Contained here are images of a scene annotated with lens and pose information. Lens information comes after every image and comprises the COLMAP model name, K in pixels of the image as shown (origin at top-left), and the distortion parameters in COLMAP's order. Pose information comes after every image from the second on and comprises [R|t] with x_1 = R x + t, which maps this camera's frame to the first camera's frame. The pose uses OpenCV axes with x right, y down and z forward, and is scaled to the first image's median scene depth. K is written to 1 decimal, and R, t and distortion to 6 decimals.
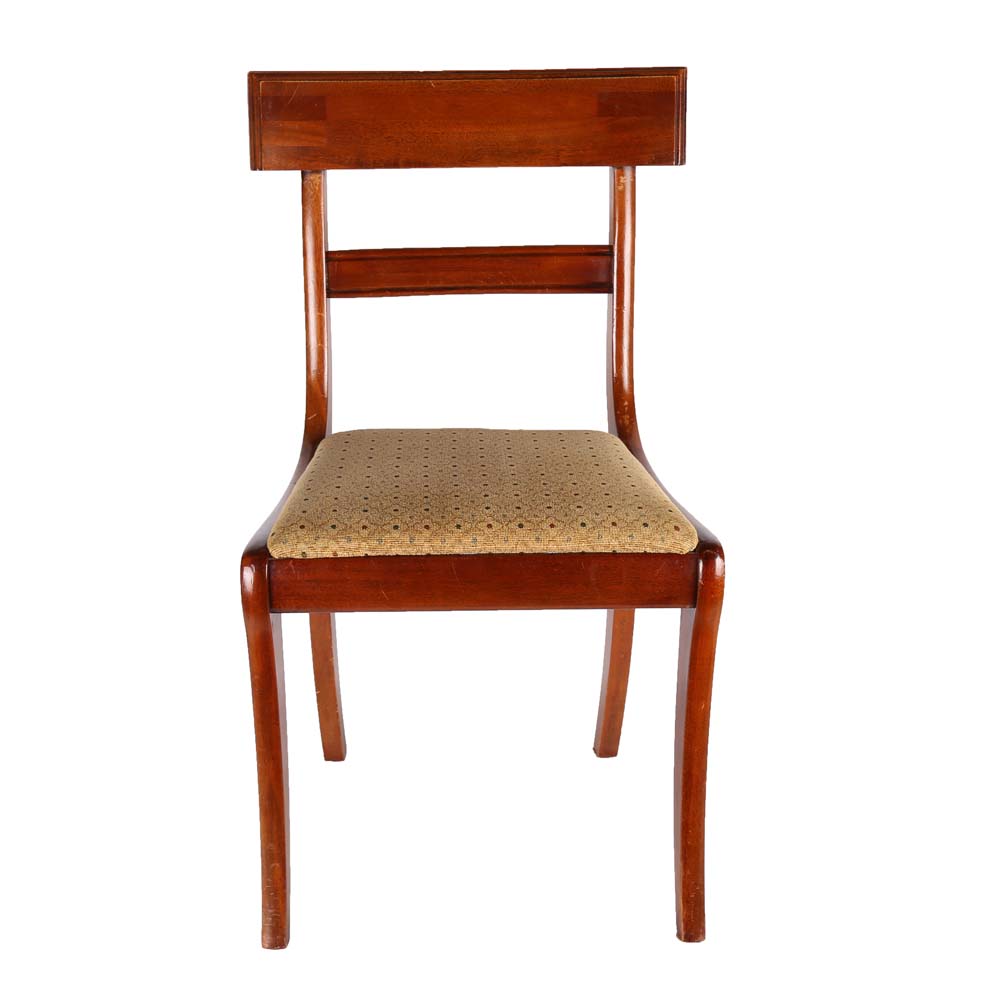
lens RADIAL K [[1758.5, 0, 438.5], [0, 1758.5, 501.9], [0, 0, 1]] dist [0.004030, -0.013547]
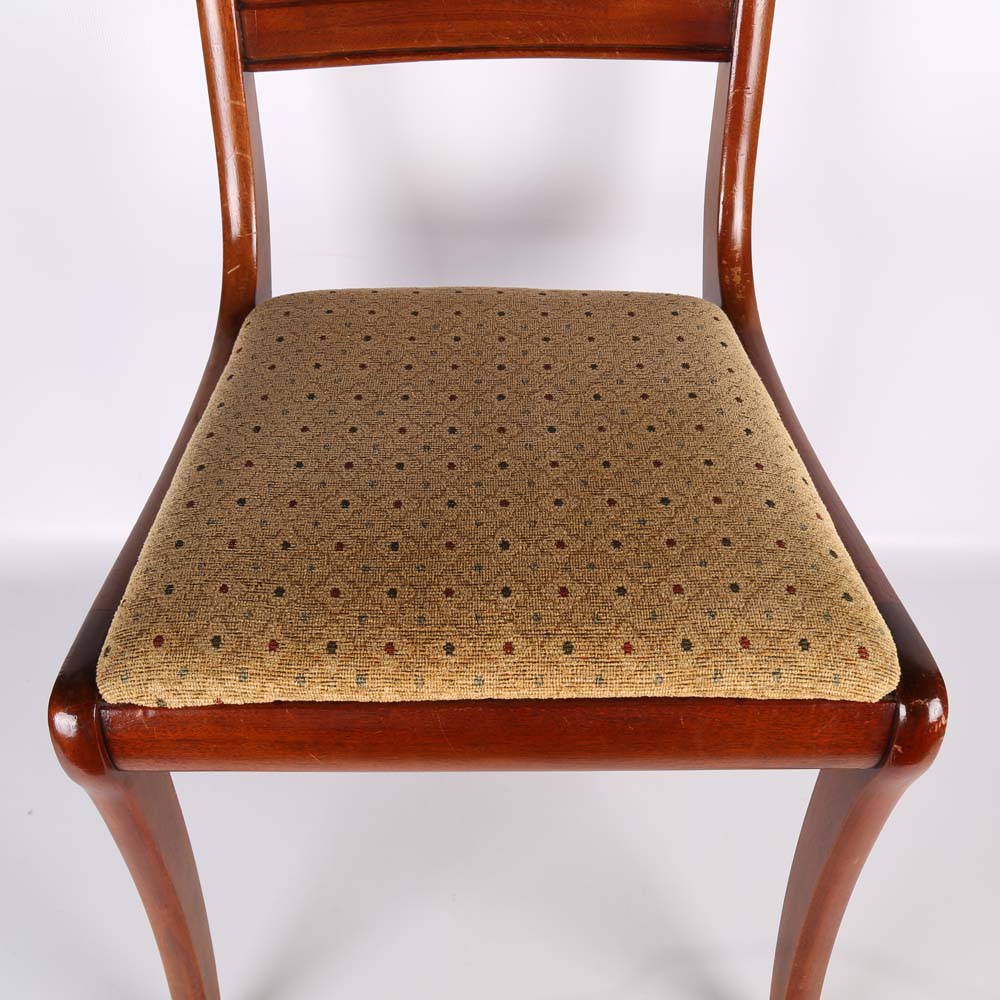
lens RADIAL K [[1267.2, 0, 446.4], [0, 1267.2, 502.4], [0, 0, 1]] dist [-0.064225, 0.060885]
pose [[0.999579, 0.006400, -0.028286, 0.017844], [0.004871, 0.924446, 0.381282, -0.146872], [0.028589, -0.381259, 0.924026, 0.569929]]
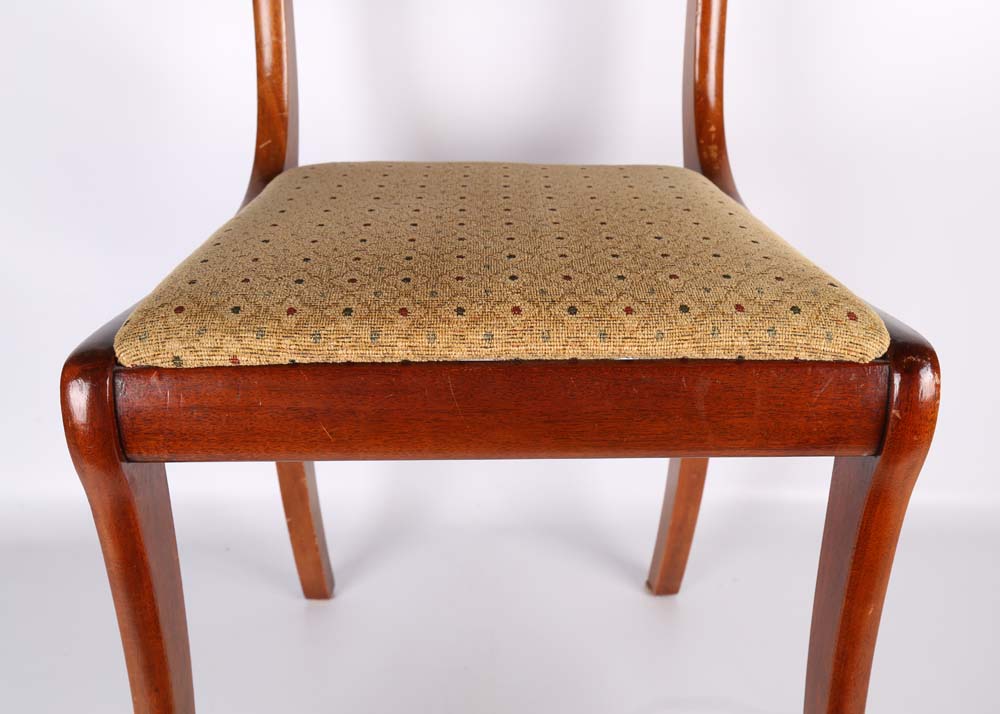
lens RADIAL K [[1188.0, 0, 500.0], [0, 1188.0, 357.0], [0, 0, 1]] dist [0.031455, 0.012841]
pose [[0.999909, 0.005091, 0.012518, 0.016472], [-0.005992, 0.997309, 0.073071, 0.000847], [-0.012113, -0.073139, 0.997248, 0.534913]]
